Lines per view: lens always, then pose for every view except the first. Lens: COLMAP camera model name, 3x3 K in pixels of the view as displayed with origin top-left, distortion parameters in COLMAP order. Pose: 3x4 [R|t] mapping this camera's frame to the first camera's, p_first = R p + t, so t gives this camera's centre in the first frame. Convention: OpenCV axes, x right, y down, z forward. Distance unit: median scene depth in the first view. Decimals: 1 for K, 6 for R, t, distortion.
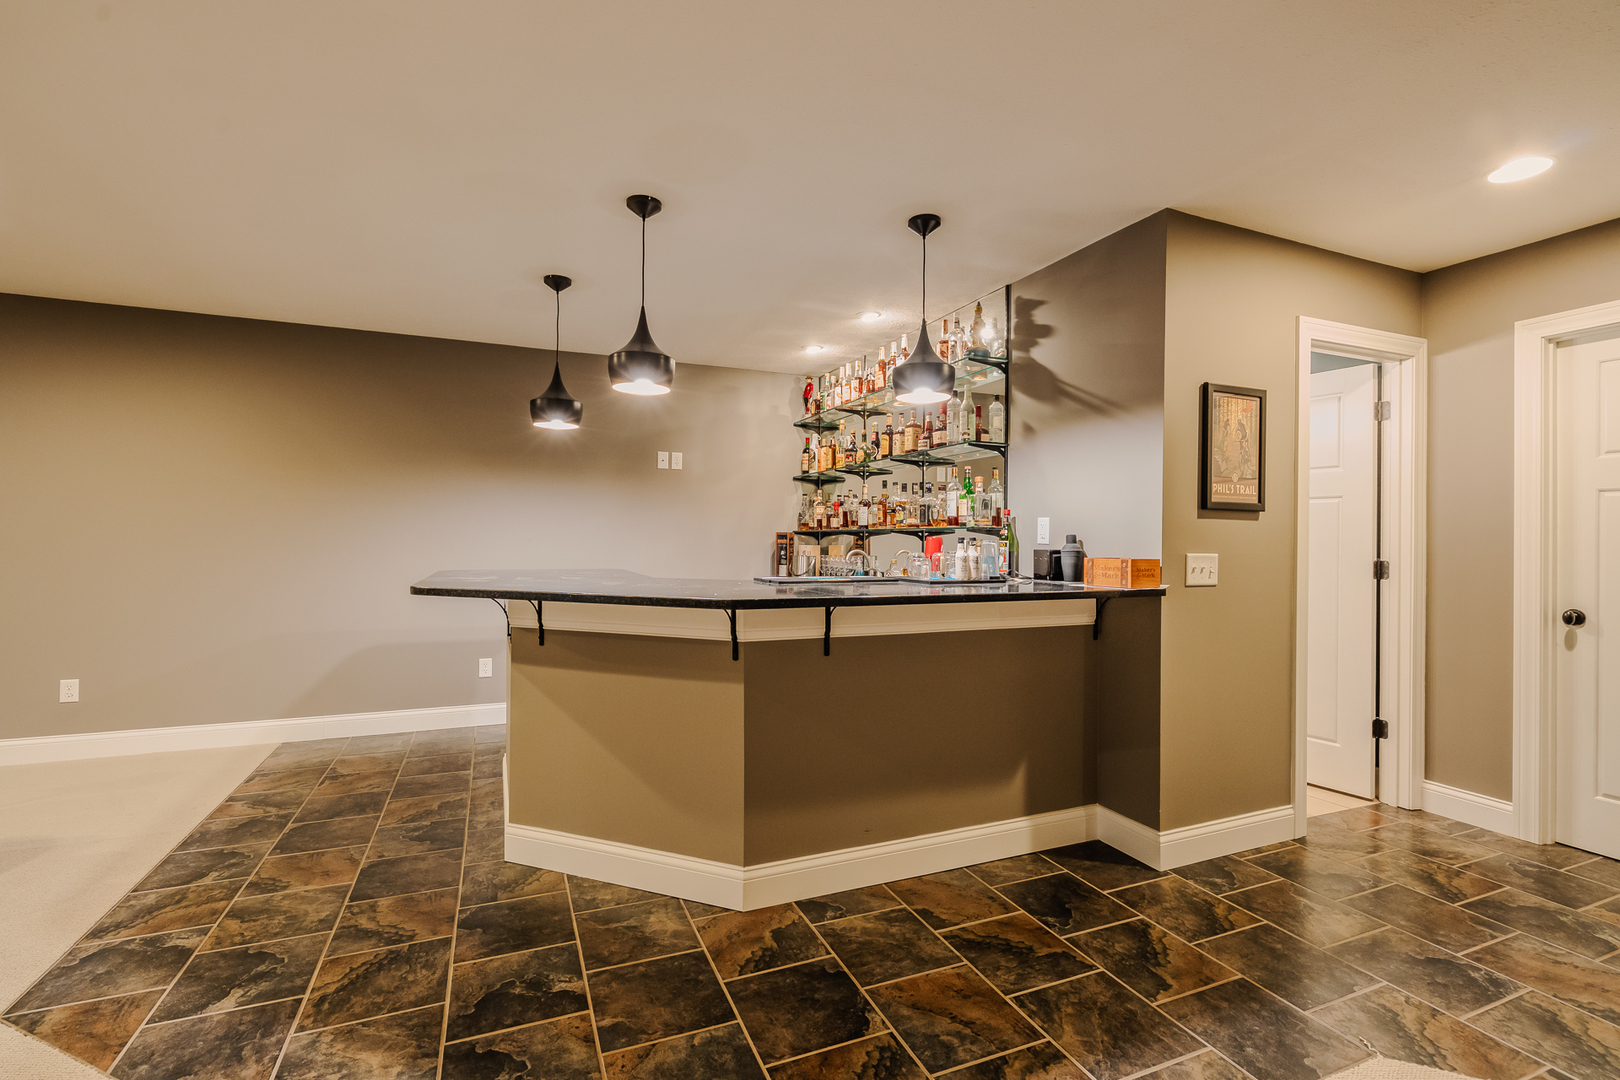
lens RADIAL K [[732.0, 0, 810.3], [0, 732.0, 536.5], [0, 0, 1]] dist [-0.003650, 0.000629]
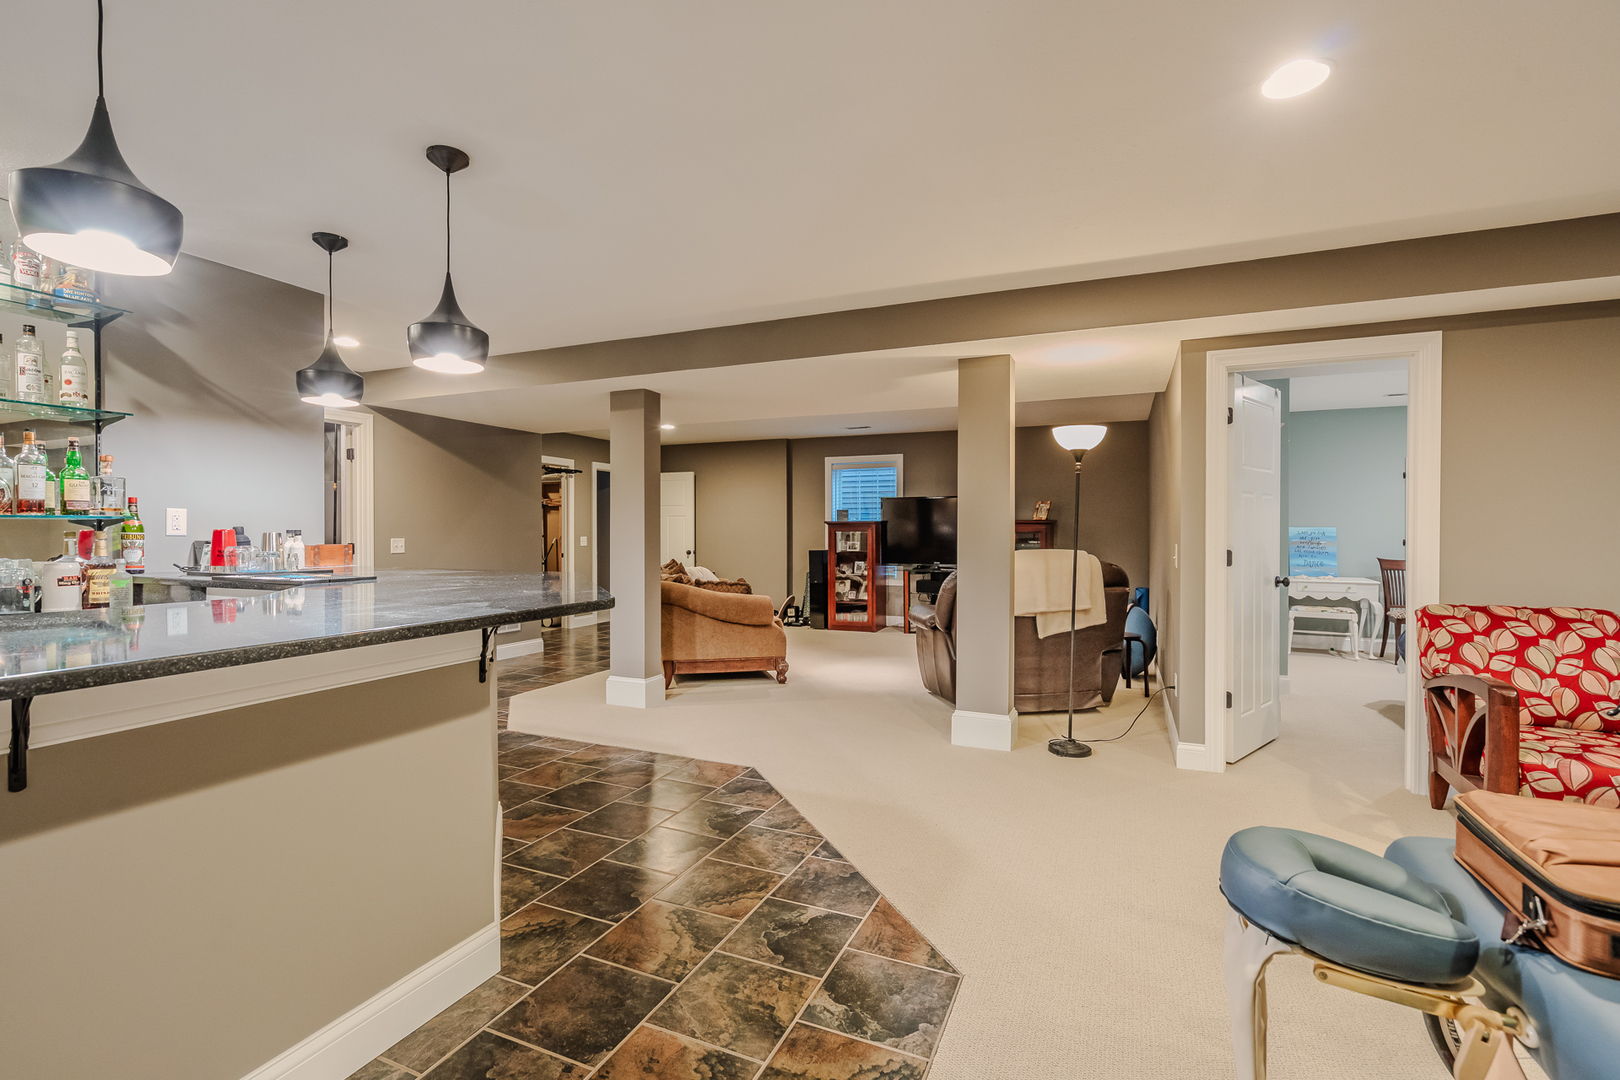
lens RADIAL K [[732.0, 0, 818.5], [0, 732.0, 536.0], [0, 0, 1]] dist [-0.003650, 0.000629]
pose [[-0.697843, -0.013130, 0.716131, -1.254405], [-0.009883, 0.999913, 0.008703, -0.005248], [-0.716183, -0.001004, -0.697912, 1.383787]]
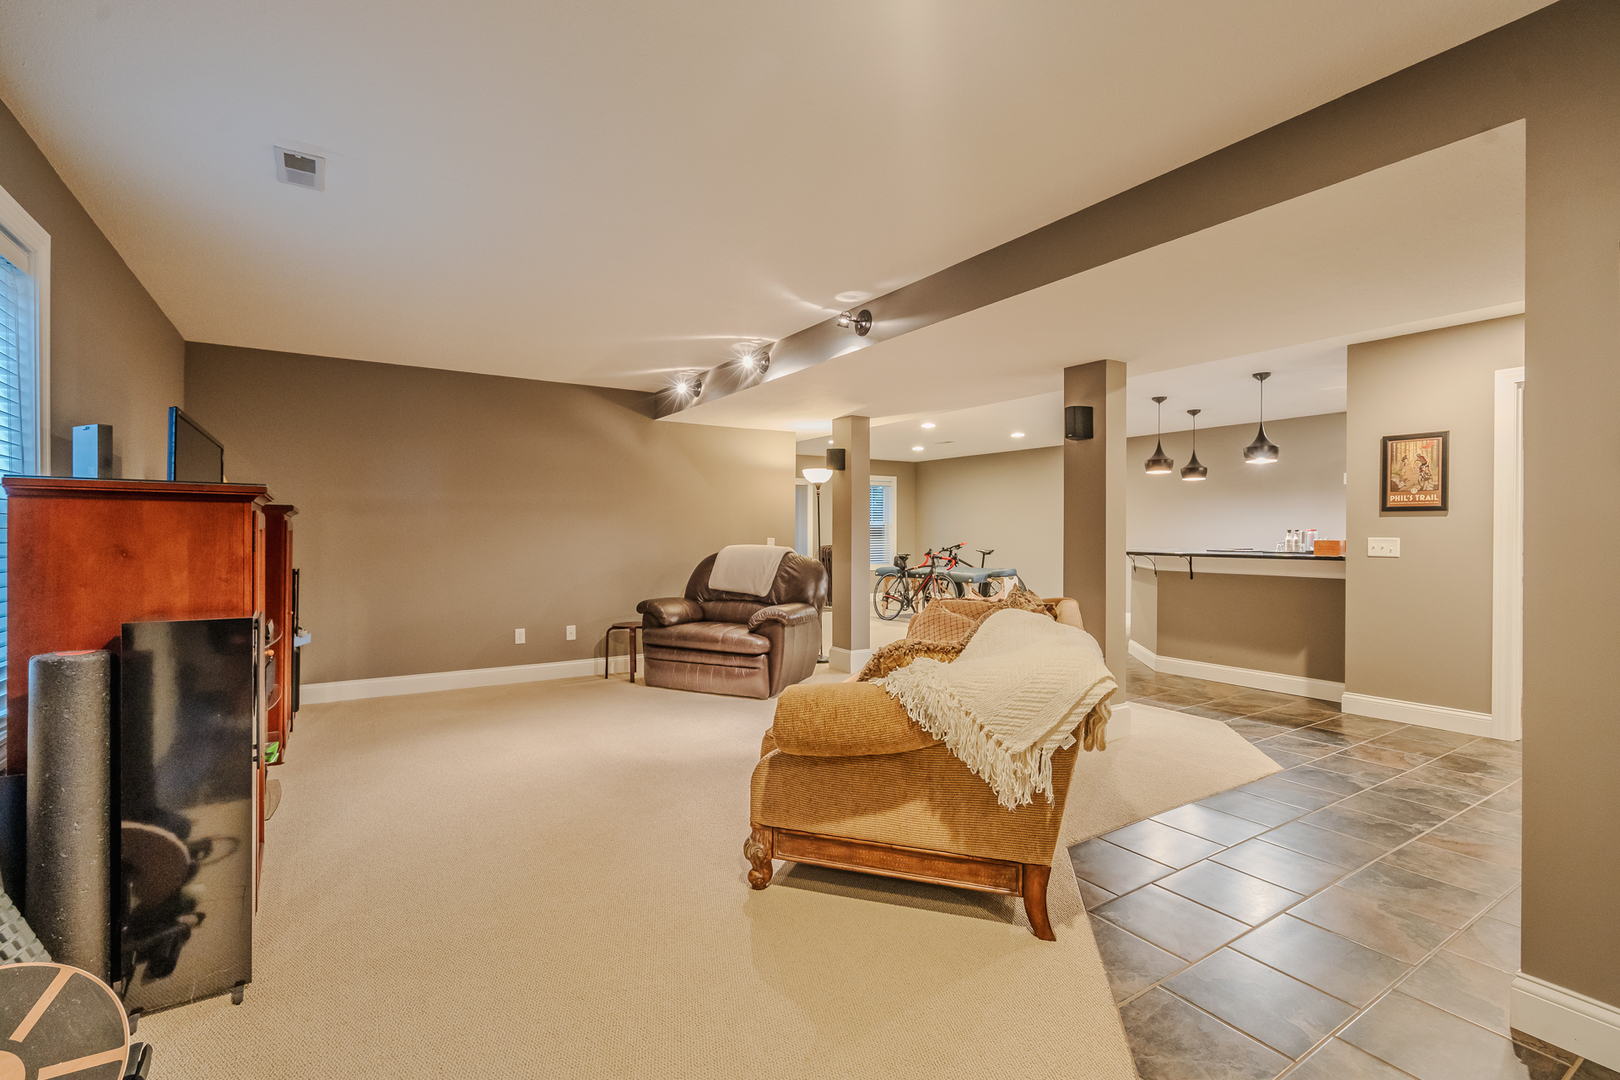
lens RADIAL K [[732.0, 0, 800.1], [0, 732.0, 541.6], [0, 0, 1]] dist [-0.003650, 0.000629]
pose [[0.159787, 0.004567, -0.987141, 2.194434], [0.001351, 0.999987, 0.004845, 0.024321], [0.987151, -0.002108, 0.159779, -0.658414]]
